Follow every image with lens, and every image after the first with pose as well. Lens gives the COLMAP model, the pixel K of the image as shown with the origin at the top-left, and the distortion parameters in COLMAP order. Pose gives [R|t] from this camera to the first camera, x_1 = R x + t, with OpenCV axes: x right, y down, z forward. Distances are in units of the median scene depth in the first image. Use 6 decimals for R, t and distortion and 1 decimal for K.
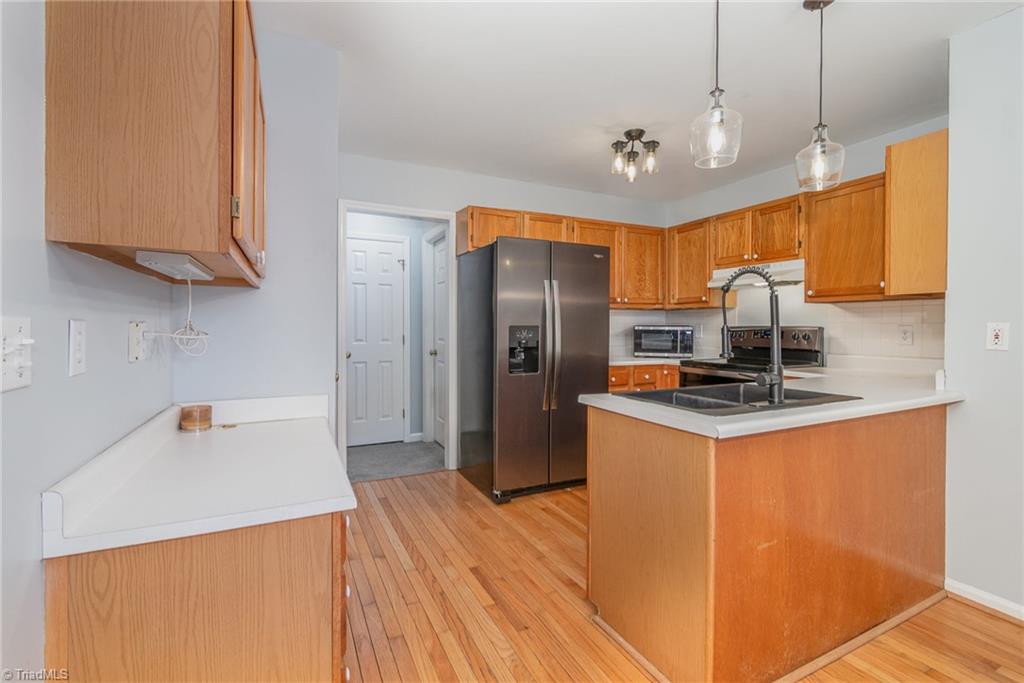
lens RADIAL K [[453.2, 0, 517.5], [0, 453.2, 338.6], [0, 0, 1]] dist [0.000860, 0.000012]
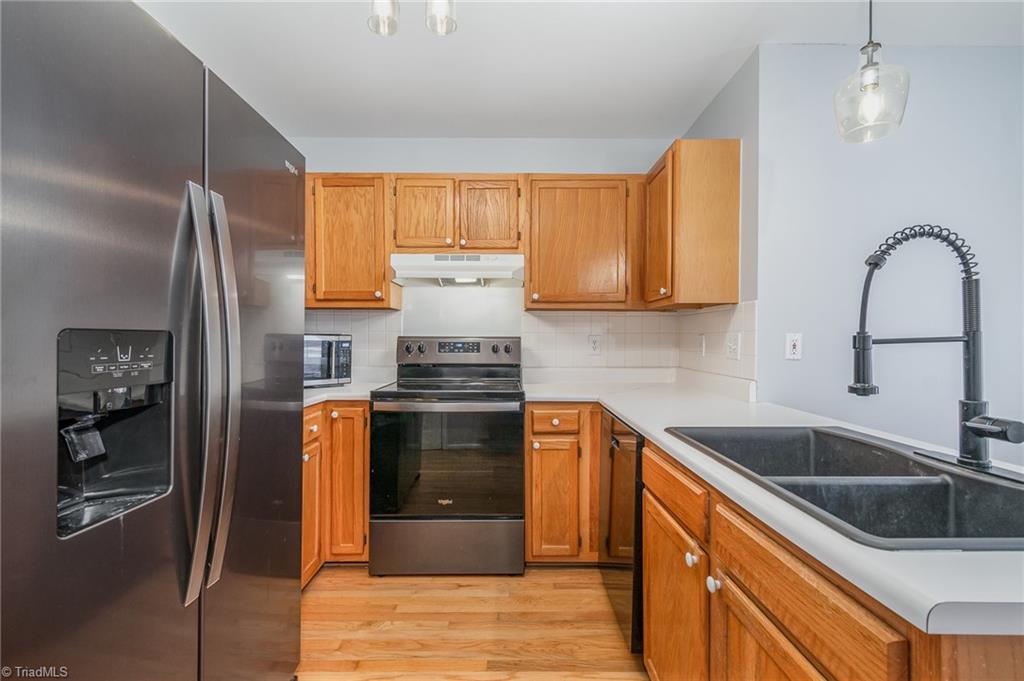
lens RADIAL K [[453.2, 0, 517.5], [0, 453.2, 337.6], [0, 0, 1]] dist [0.000860, 0.000012]
pose [[0.455961, 0.001428, 0.889999, -0.104802], [0.020843, 0.999707, -0.012282, -0.014791], [-0.889756, 0.024150, 0.455798, 0.636363]]
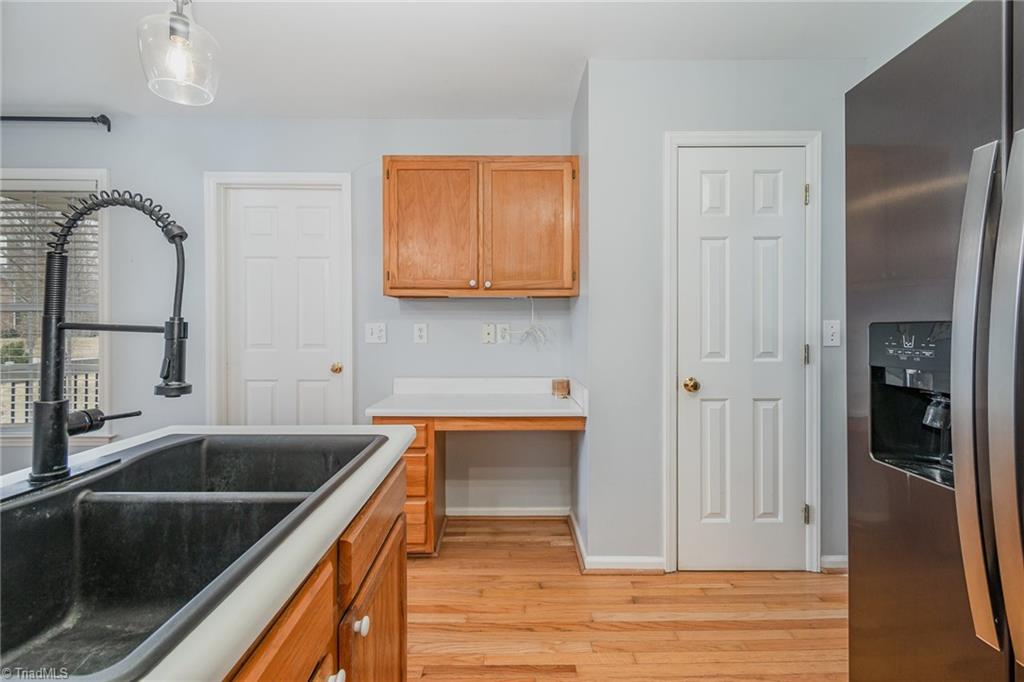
lens RADIAL K [[453.2, 0, 517.5], [0, 453.2, 338.1], [0, 0, 1]] dist [0.000860, 0.000012]
pose [[-0.434699, 0.016586, -0.900423, 0.389945], [-0.024720, 0.999234, 0.030341, -0.018415], [0.900236, 0.035447, -0.433956, 0.832809]]
